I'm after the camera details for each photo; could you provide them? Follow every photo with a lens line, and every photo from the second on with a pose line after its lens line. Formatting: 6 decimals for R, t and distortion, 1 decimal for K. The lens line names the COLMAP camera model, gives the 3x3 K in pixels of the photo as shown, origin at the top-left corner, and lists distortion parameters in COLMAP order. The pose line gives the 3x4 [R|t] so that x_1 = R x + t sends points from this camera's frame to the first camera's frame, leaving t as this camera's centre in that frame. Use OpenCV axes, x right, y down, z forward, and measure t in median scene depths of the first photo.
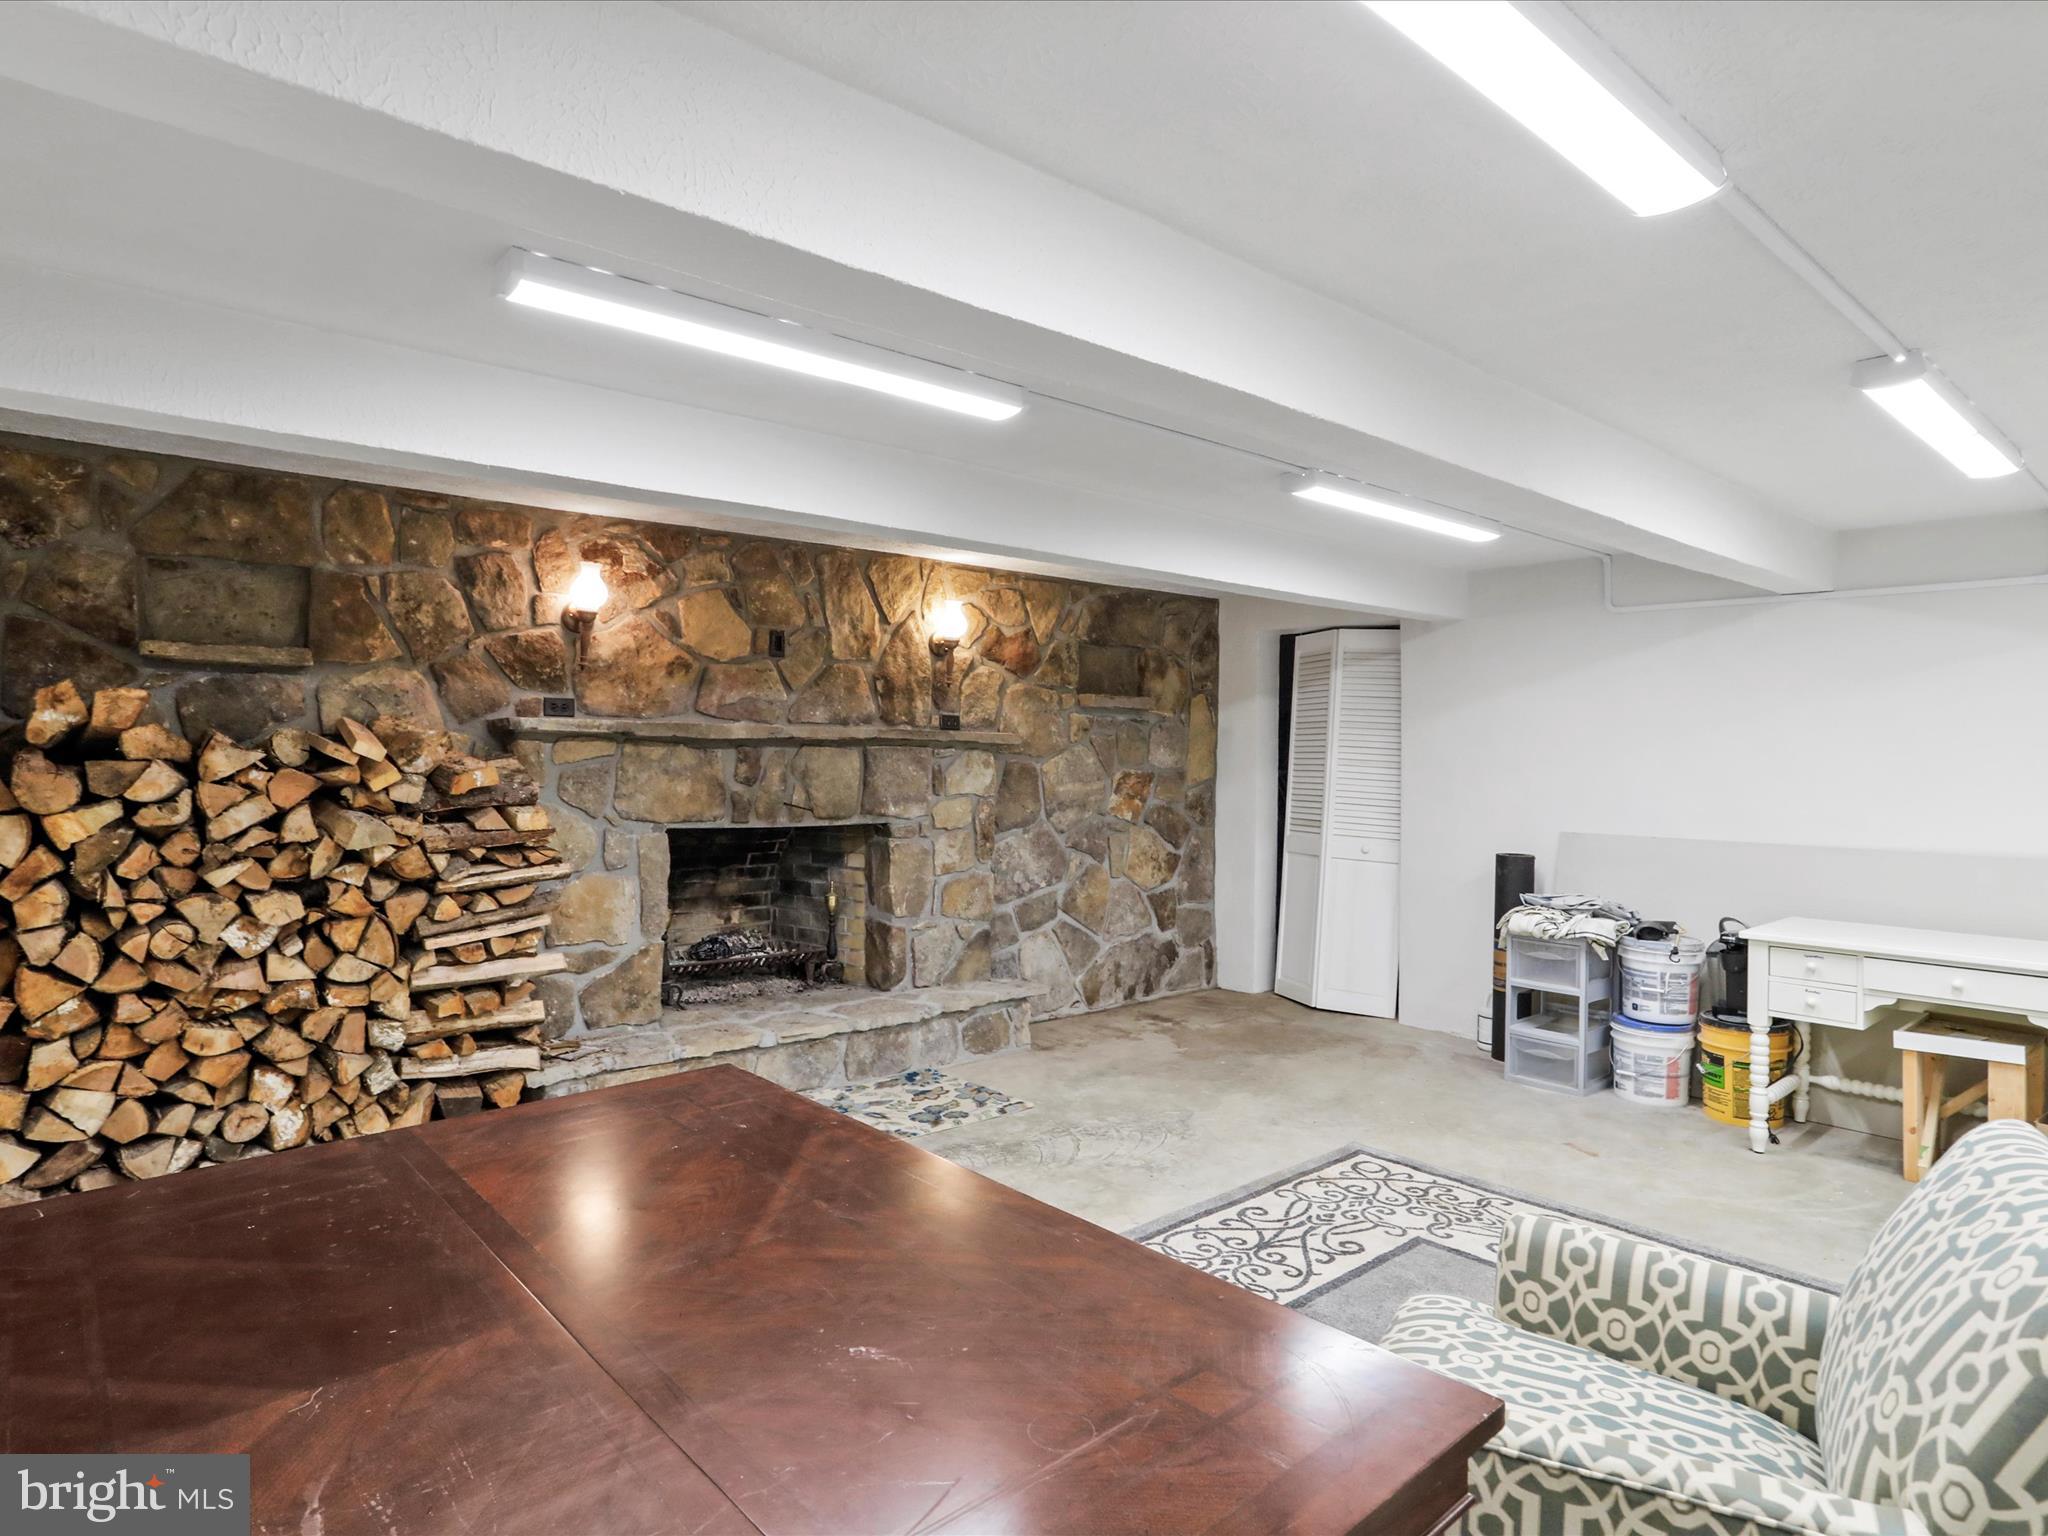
lens RADIAL K [[1122.4, 0, 1026.7], [0, 1122.4, 750.4], [0, 0, 1]] dist [-0.059901, 0.031117]
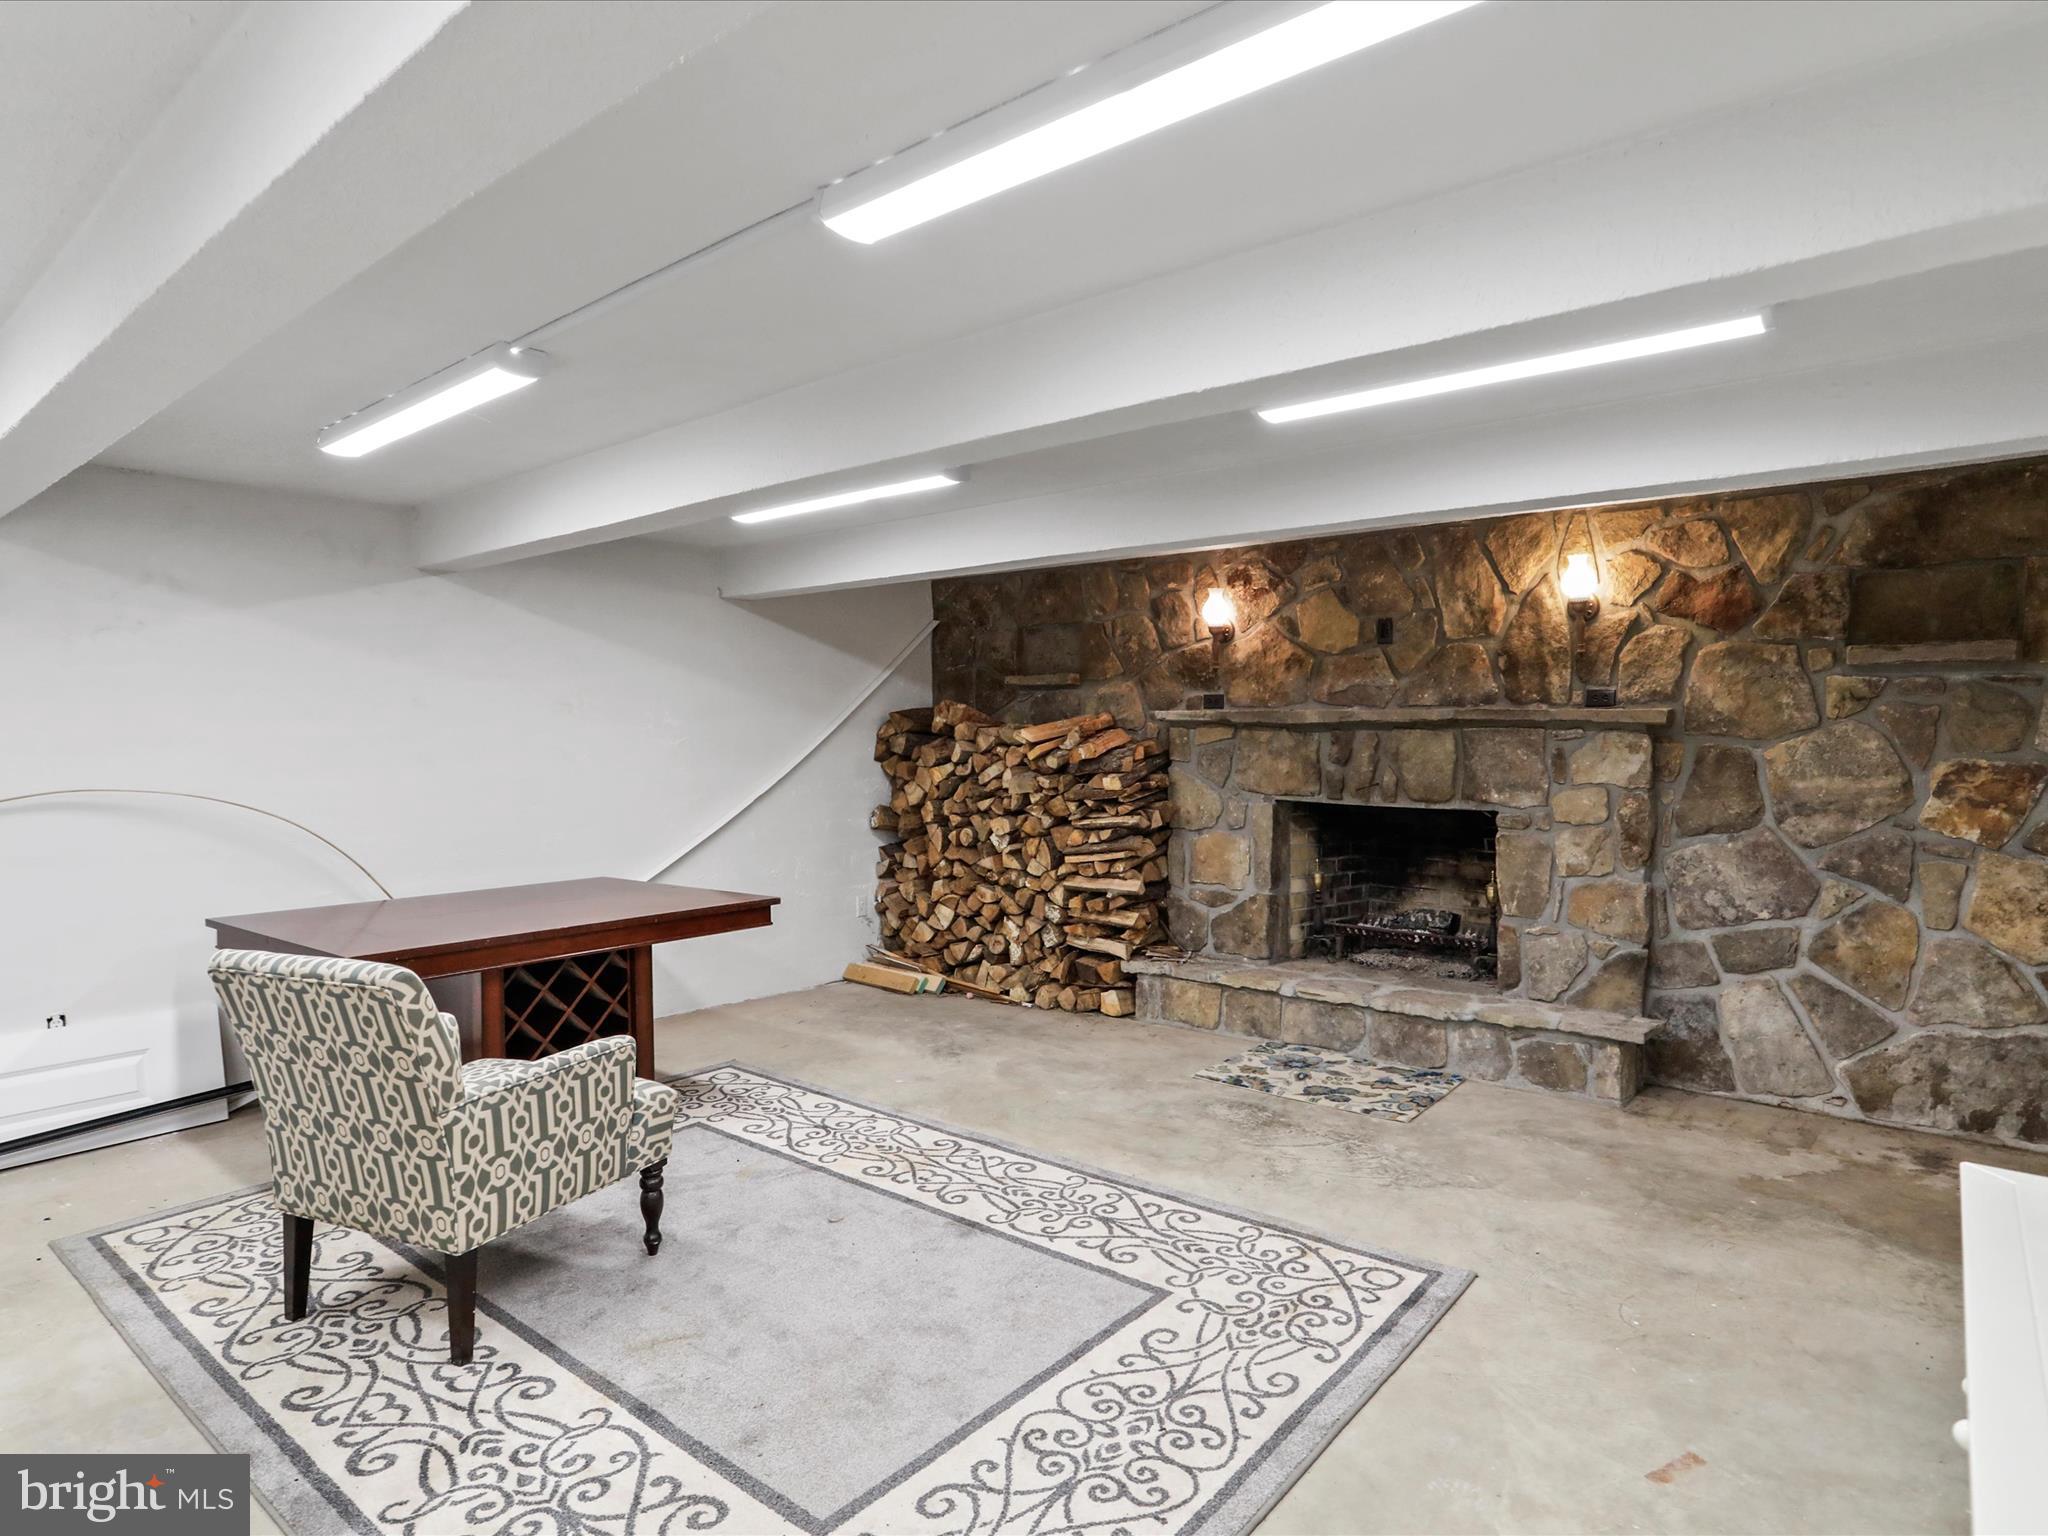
lens RADIAL K [[1147.6, 0, 996.1], [0, 1147.6, 748.5], [0, 0, 1]] dist [-0.069734, 0.043951]
pose [[0.174500, 0.002641, -0.984654, 0.769285], [0.001660, 0.999994, 0.002976, 0.010564], [0.984656, -0.002154, 0.174495, 0.461463]]
